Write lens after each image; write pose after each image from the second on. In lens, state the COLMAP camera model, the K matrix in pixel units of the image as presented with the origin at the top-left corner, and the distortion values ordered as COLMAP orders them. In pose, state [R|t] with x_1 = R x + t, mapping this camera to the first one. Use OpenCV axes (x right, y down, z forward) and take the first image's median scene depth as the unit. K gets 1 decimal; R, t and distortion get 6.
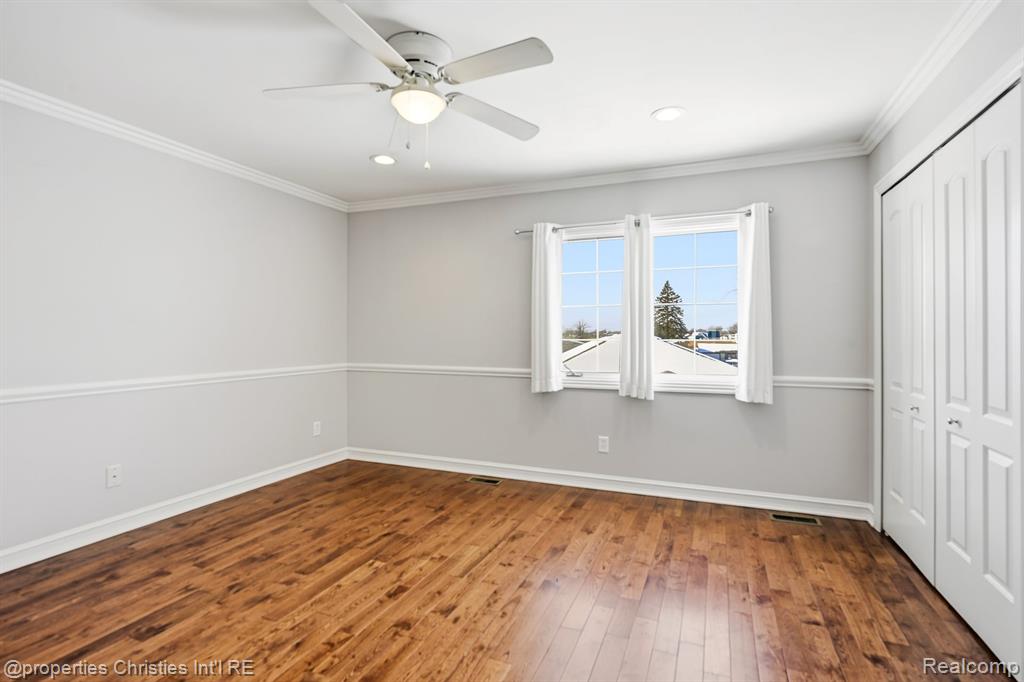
lens RADIAL K [[496.2, 0, 515.5], [0, 496.2, 330.4], [0, 0, 1]] dist [-0.002476, -0.000190]
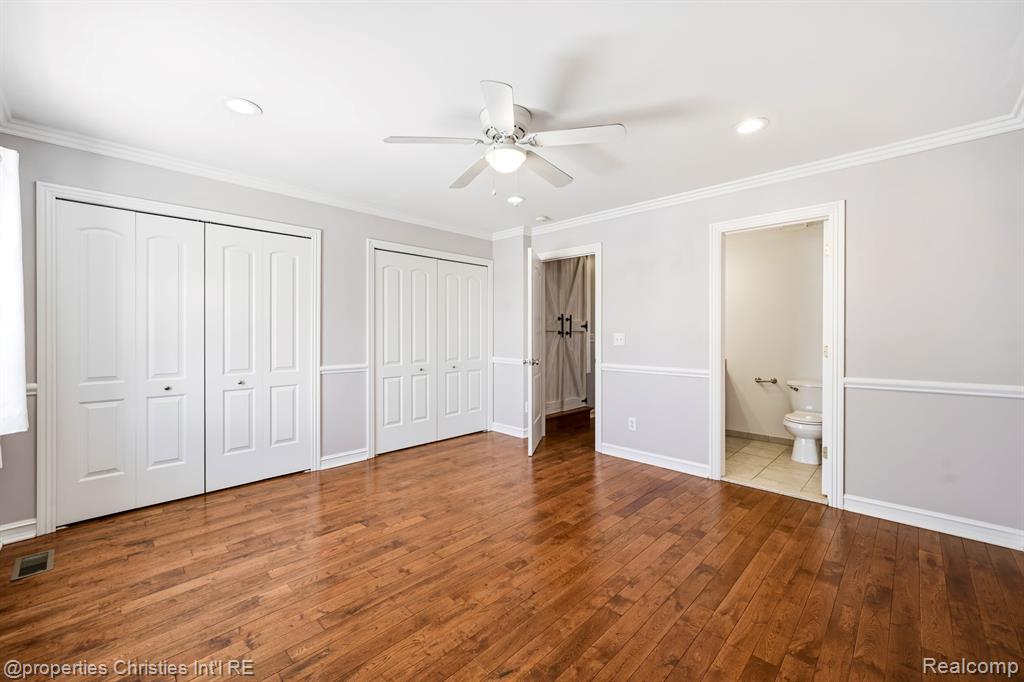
lens RADIAL K [[415.8, 0, 515.1], [0, 415.8, 332.2], [0, 0, 1]] dist [-0.000526, 0.000113]
pose [[-0.927007, 0.000280, 0.375043, -0.422086], [-0.004407, 0.999923, -0.011638, 0.006323], [-0.375018, -0.012441, -0.926934, 1.343902]]
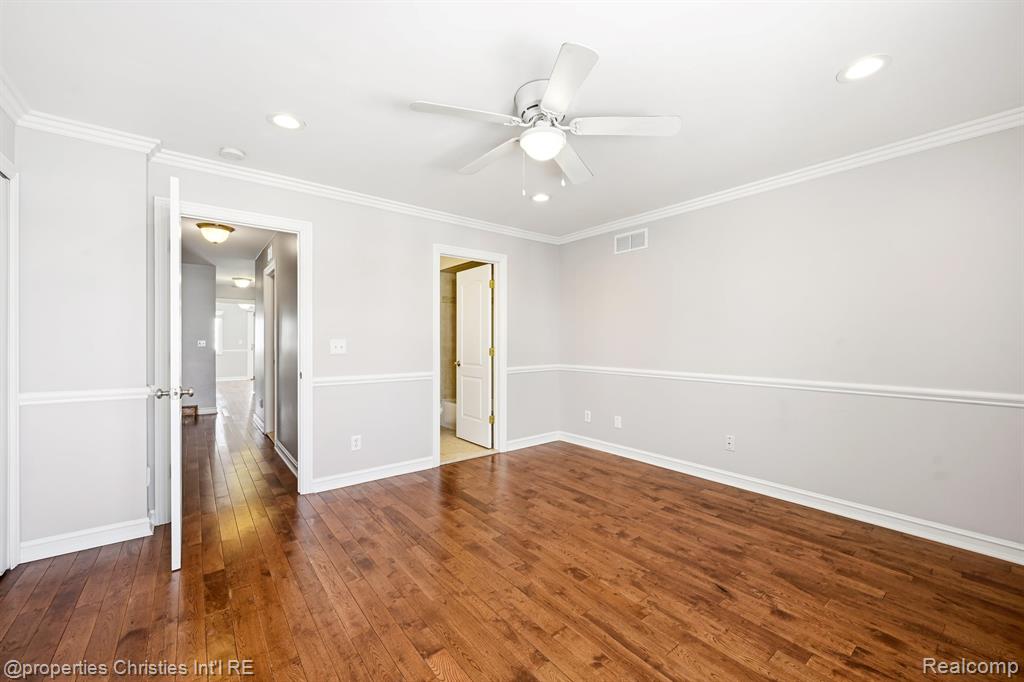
lens RADIAL K [[403.9, 0, 517.5], [0, 403.9, 340.5], [0, 0, 1]] dist [0.001099, 0.000192]
pose [[-0.484994, -0.001145, -0.874517, 0.444225], [0.006385, 0.999968, -0.004850, 0.003437], [0.874494, -0.007936, -0.484971, 0.946200]]
